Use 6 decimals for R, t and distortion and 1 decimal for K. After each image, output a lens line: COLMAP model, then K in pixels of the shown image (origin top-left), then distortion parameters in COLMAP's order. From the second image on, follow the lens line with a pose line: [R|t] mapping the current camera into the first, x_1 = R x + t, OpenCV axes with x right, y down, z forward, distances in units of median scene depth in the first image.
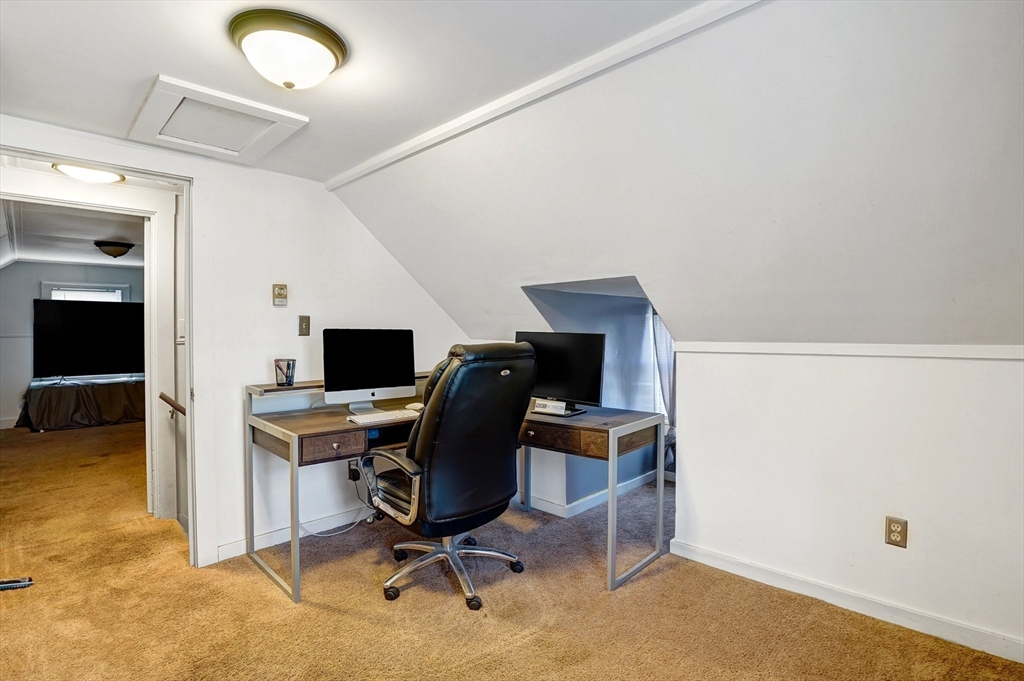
lens RADIAL K [[480.8, 0, 511.7], [0, 480.8, 332.7], [0, 0, 1]] dist [-0.027329, 0.001997]
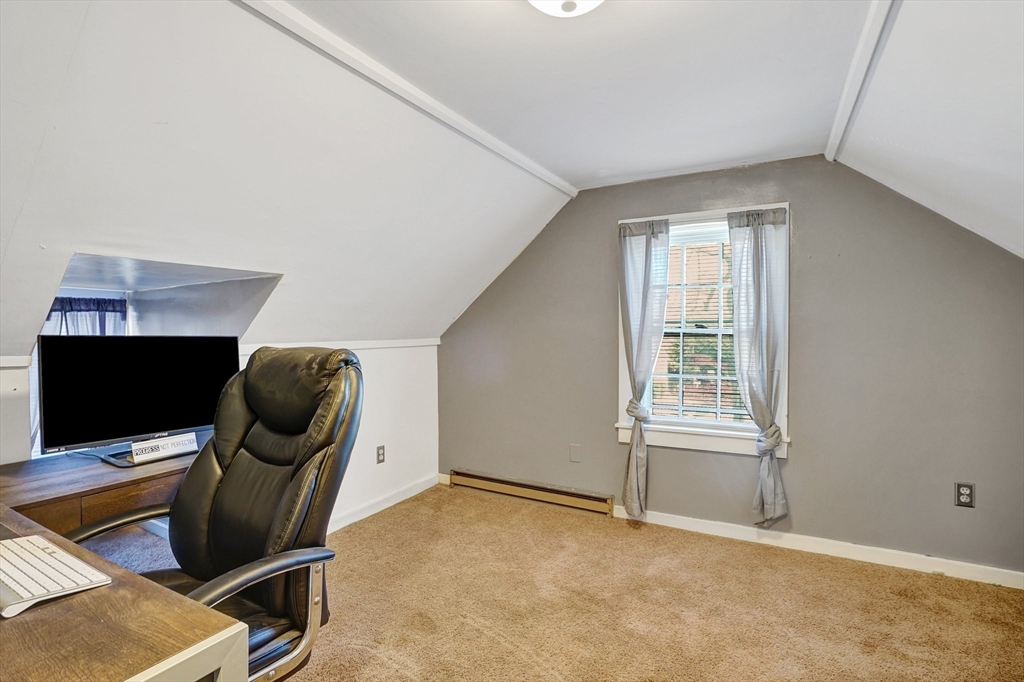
lens RADIAL K [[480.8, 0, 511.2], [0, 480.8, 340.4], [0, 0, 1]] dist [-0.027329, 0.001997]
pose [[-0.261237, -0.005447, 0.965259, -0.921077], [0.015063, 0.999839, 0.009719, 0.013560], [-0.965157, 0.017078, -0.261113, 0.982146]]
